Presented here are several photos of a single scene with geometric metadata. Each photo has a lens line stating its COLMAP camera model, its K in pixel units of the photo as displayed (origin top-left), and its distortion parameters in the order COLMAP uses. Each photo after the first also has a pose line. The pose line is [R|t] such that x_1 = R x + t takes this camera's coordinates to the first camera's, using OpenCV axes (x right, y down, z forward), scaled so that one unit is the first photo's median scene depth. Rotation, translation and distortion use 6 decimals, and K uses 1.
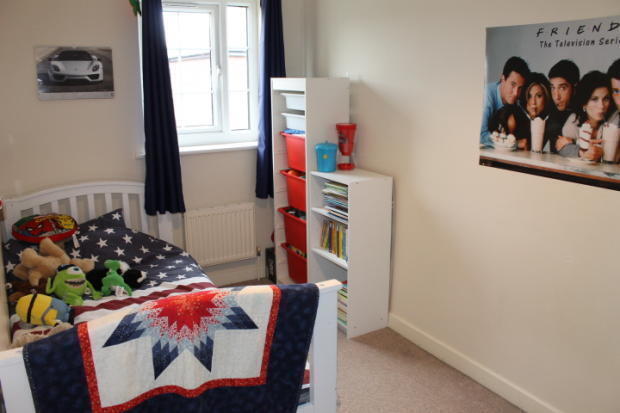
lens RADIAL K [[531.3, 0, 307.7], [0, 531.3, 206.8], [0, 0, 1]] dist [-0.159526, 0.162604]
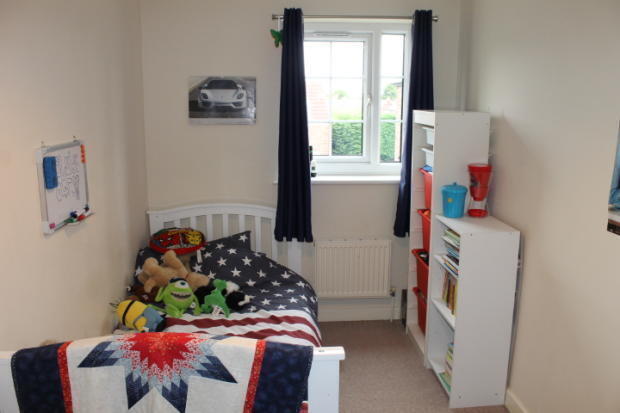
lens RADIAL K [[531.3, 0, 307.7], [0, 531.3, 206.8], [0, 0, 1]] dist [-0.159526, 0.162604]
pose [[0.895736, 0.097141, -0.433845, 0.213164], [-0.114789, 0.993283, -0.014596, -0.045135], [0.429513, 0.062875, 0.900869, 0.104202]]
